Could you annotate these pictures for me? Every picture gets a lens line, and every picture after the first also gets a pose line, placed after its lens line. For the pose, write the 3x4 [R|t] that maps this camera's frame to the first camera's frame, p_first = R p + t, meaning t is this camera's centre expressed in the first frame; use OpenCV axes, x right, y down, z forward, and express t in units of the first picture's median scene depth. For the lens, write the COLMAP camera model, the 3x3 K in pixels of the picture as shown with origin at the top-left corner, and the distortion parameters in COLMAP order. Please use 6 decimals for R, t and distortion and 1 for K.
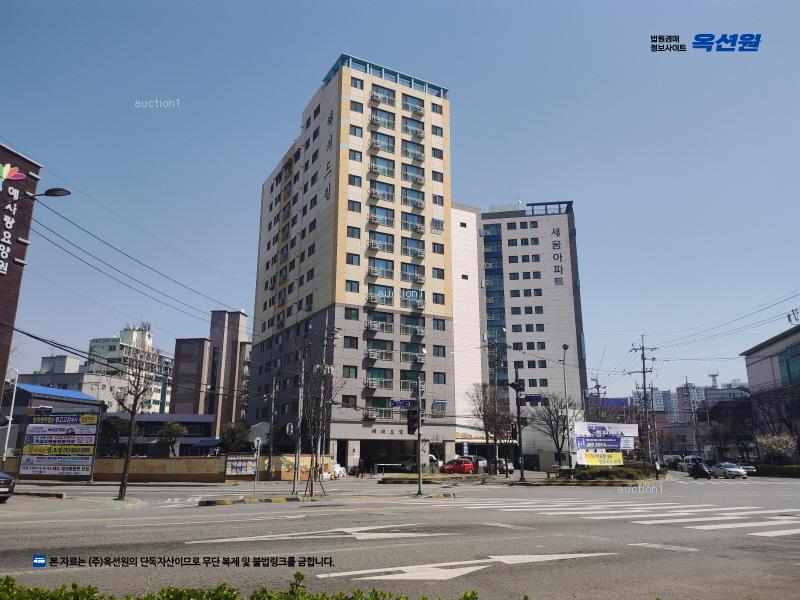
lens RADIAL K [[600.4, 0, 400.0], [0, 600.4, 300.0], [0, 0, 1]] dist [0.083939, -0.135704]
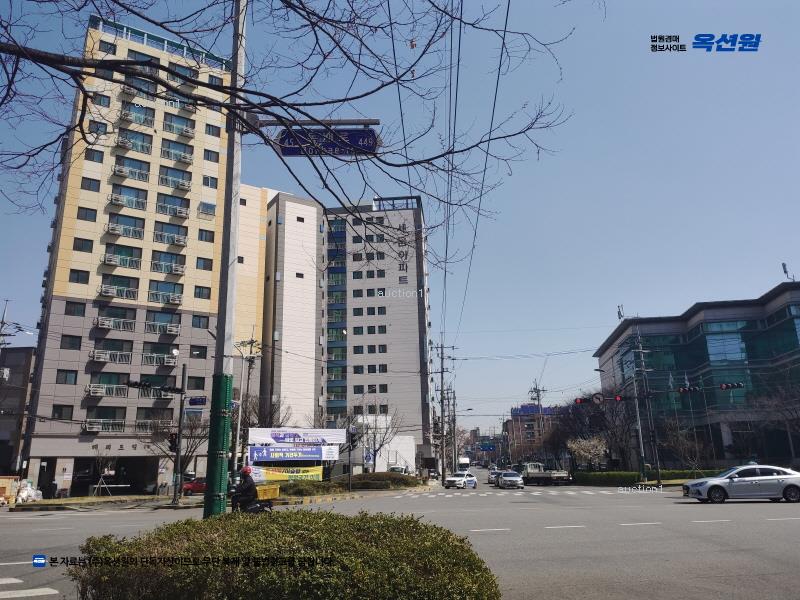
lens RADIAL K [[600.4, 0, 400.0], [0, 600.4, 300.0], [0, 0, 1]] dist [0.083939, -0.135704]
pose [[0.997583, -0.006496, 0.069180, 0.281734], [0.007936, 0.999757, -0.020558, 0.028126], [-0.069030, 0.021057, 0.997392, 0.099261]]
